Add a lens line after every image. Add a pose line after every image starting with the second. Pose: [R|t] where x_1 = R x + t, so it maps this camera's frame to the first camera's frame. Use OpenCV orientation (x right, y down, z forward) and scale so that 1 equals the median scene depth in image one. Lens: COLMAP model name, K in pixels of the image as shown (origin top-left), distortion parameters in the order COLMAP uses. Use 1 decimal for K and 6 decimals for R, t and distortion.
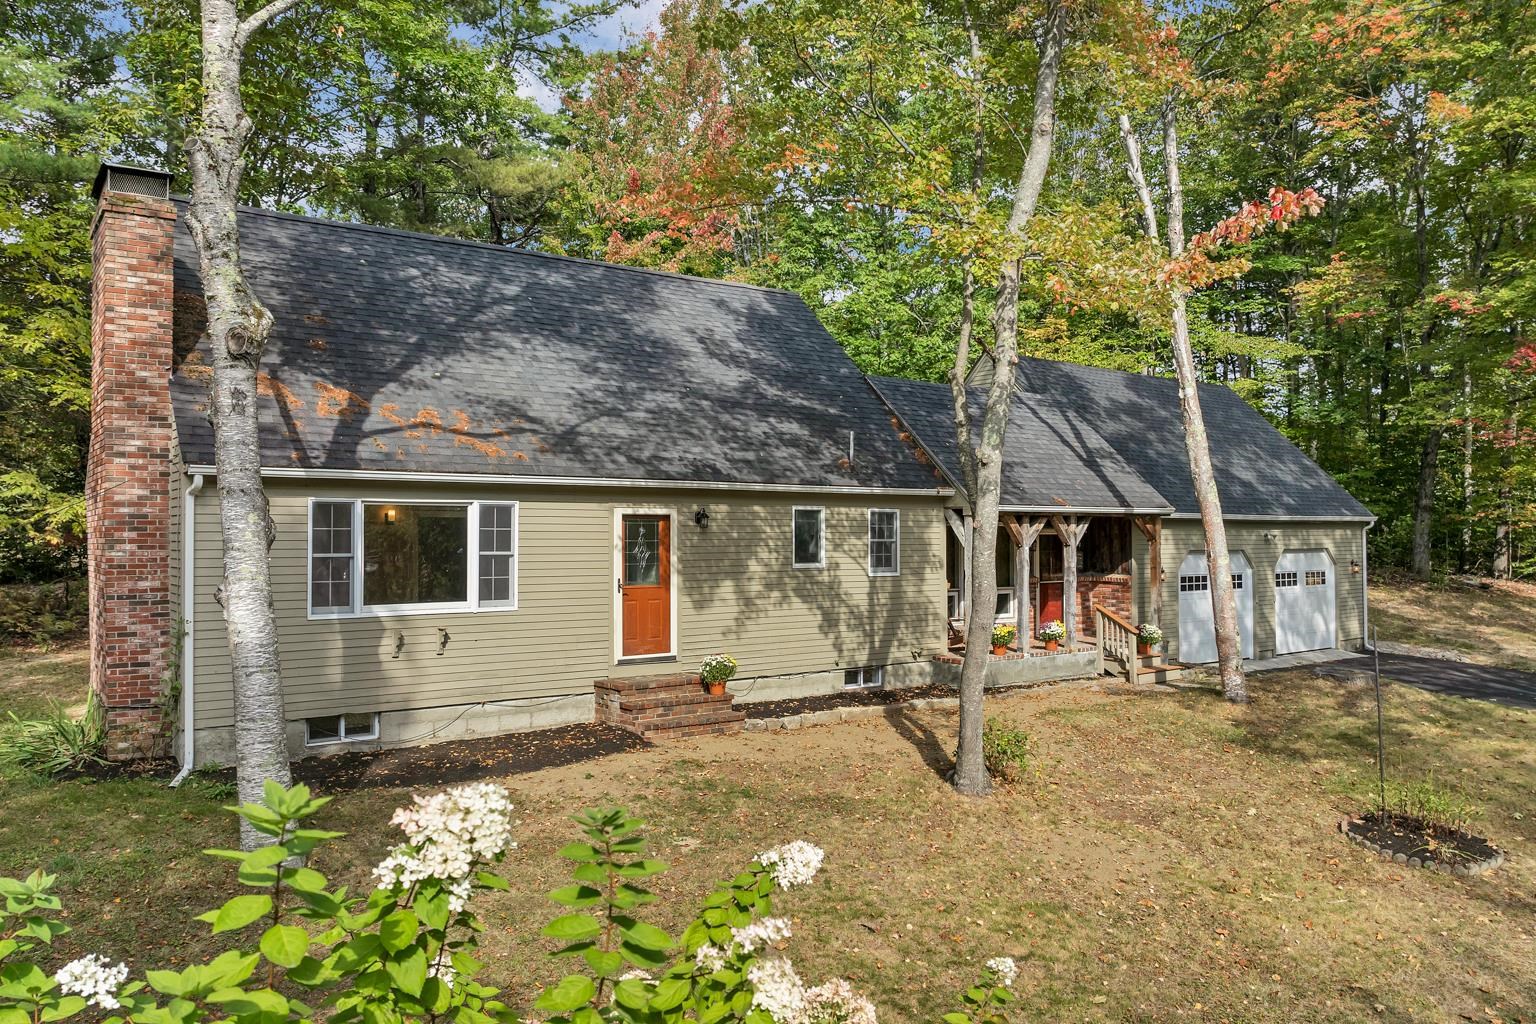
lens RADIAL K [[1107.1, 0, 775.0], [0, 1107.1, 521.4], [0, 0, 1]] dist [-0.031008, -0.006700]
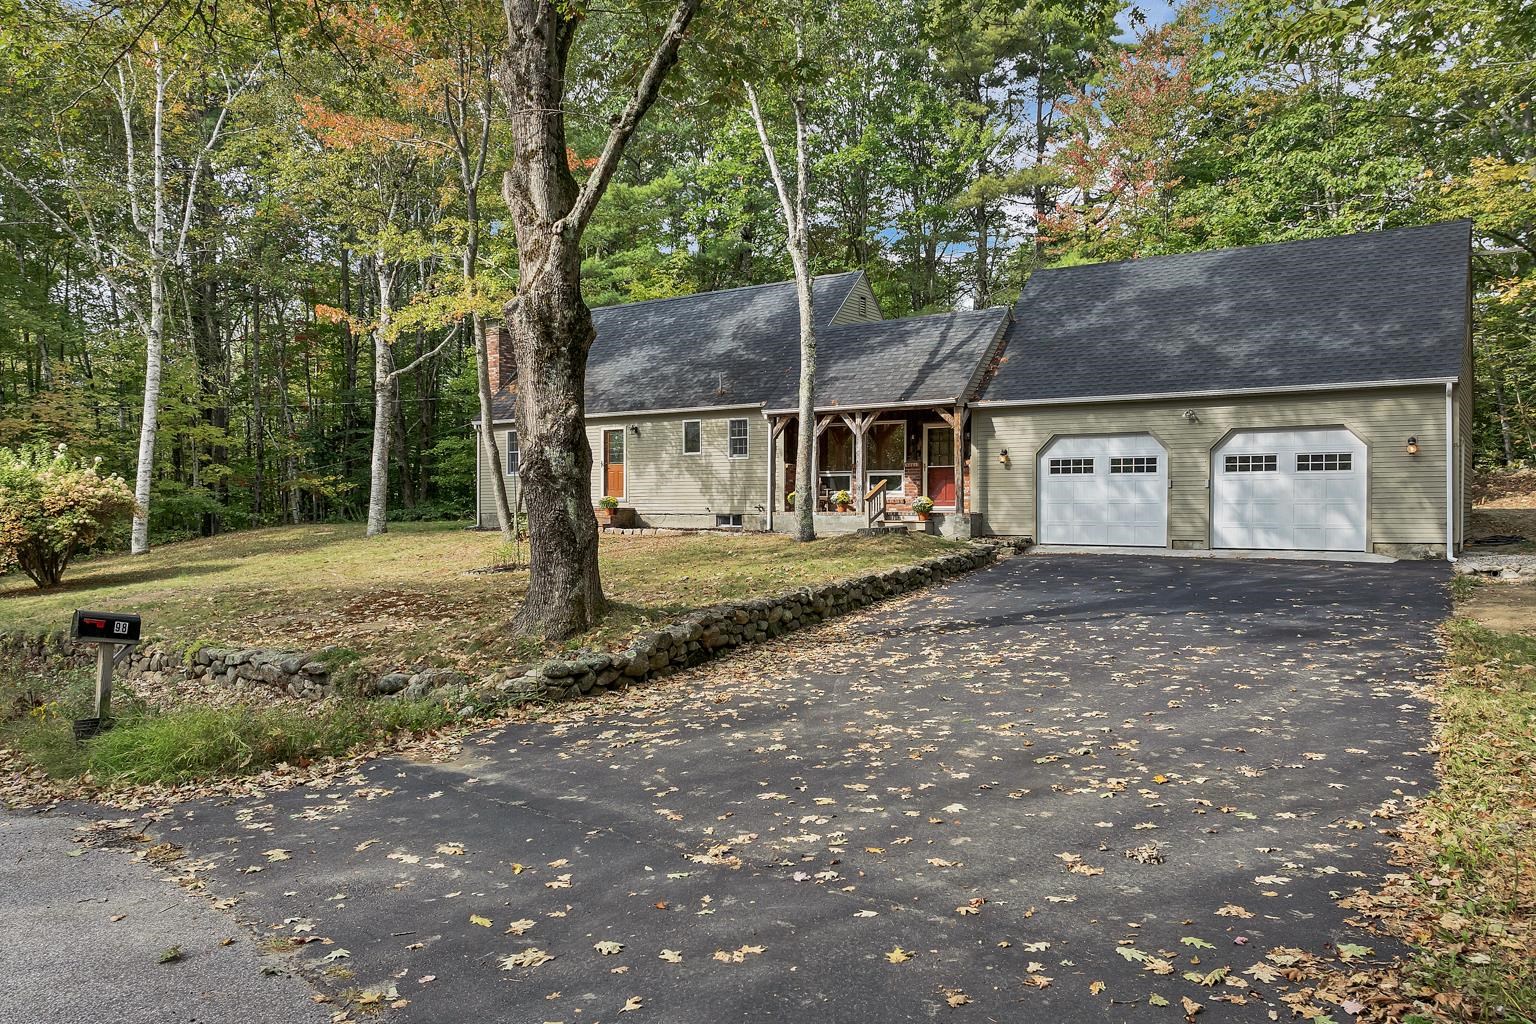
lens RADIAL K [[1107.1, 0, 774.4], [0, 1107.1, 519.4], [0, 0, 1]] dist [-0.031008, -0.006700]
pose [[0.325624, 0.012099, -0.945422, 1.782112], [0.012221, 0.999781, 0.017004, 0.118642], [0.945420, -0.017090, 0.325405, 0.557611]]
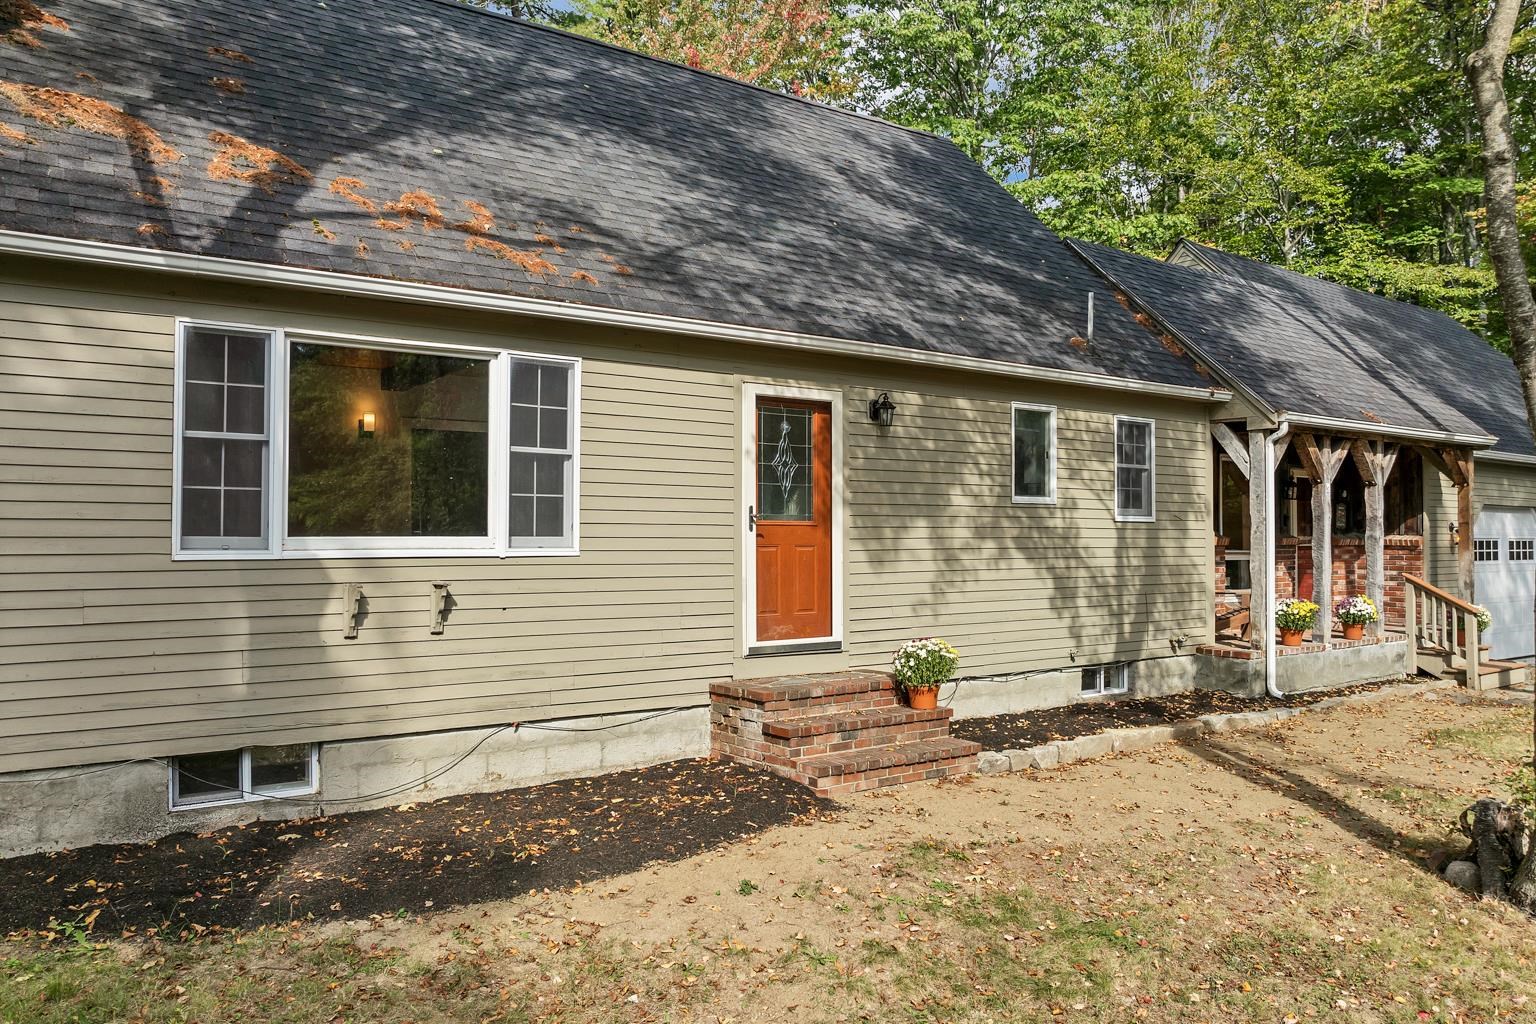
lens RADIAL K [[1107.1, 0, 778.0], [0, 1107.1, 515.8], [0, 0, 1]] dist [-0.031008, -0.006700]
pose [[0.999895, 0.001886, -0.014351, -0.107497], [-0.001987, 0.999973, -0.007046, 0.054749], [0.014338, 0.007073, 0.999872, 0.383288]]
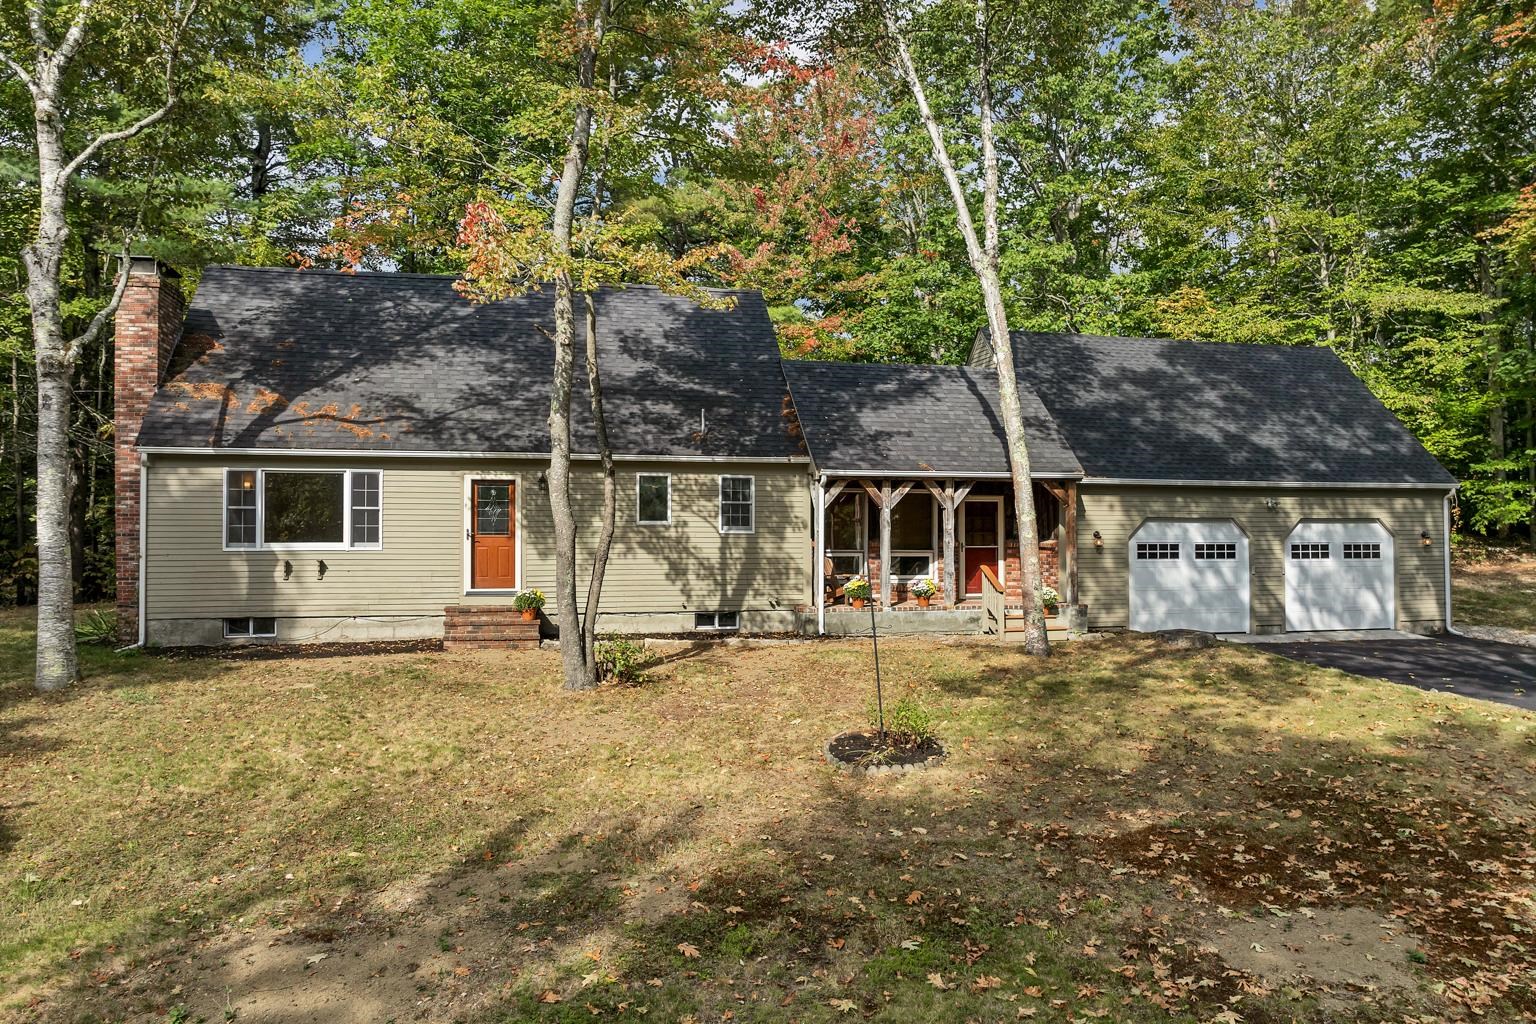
lens RADIAL K [[1107.1, 0, 779.7], [0, 1107.1, 525.4], [0, 0, 1]] dist [-0.031008, -0.006700]
pose [[0.922275, -0.003726, -0.386516, 0.629864], [0.004164, 0.999991, 0.000297, 0.043902], [0.386512, -0.001884, 0.922283, -0.049410]]
